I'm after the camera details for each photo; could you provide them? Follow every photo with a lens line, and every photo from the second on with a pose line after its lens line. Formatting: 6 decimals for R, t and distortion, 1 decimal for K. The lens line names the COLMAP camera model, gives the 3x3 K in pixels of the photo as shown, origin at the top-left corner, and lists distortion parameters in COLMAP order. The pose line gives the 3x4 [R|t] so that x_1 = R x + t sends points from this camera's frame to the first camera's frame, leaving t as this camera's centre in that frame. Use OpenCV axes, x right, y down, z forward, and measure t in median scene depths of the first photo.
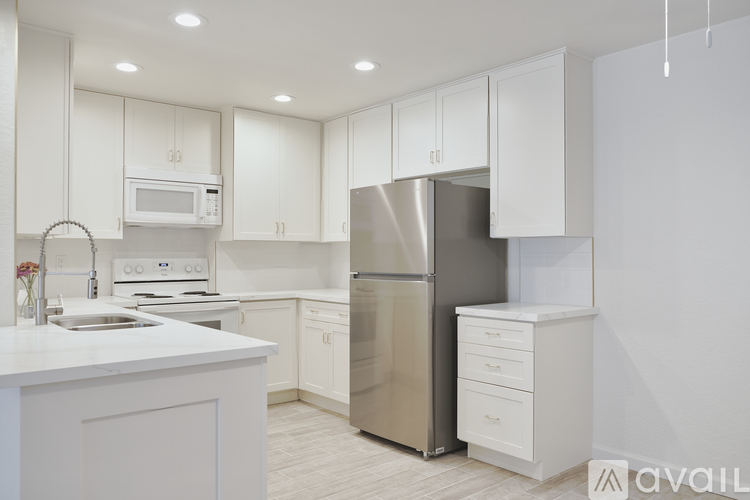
lens RADIAL K [[576.4, 0, 375.0], [0, 576.4, 250.0], [0, 0, 1]] dist [-0.052056, 0.010793]
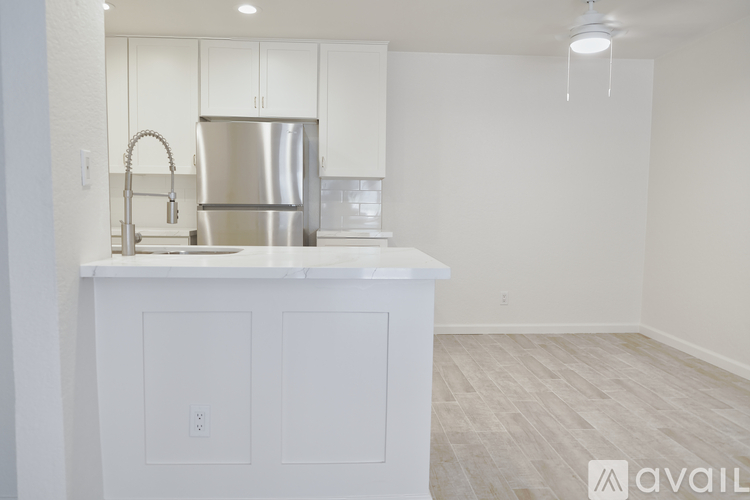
lens RADIAL K [[576.4, 0, 375.0], [0, 576.4, 250.0], [0, 0, 1]] dist [-0.052056, 0.010793]
pose [[0.590202, -0.053936, 0.805452, -0.754690], [-0.020504, 0.996442, 0.081750, 0.033701], [-0.806995, -0.064765, 0.586996, 0.151073]]
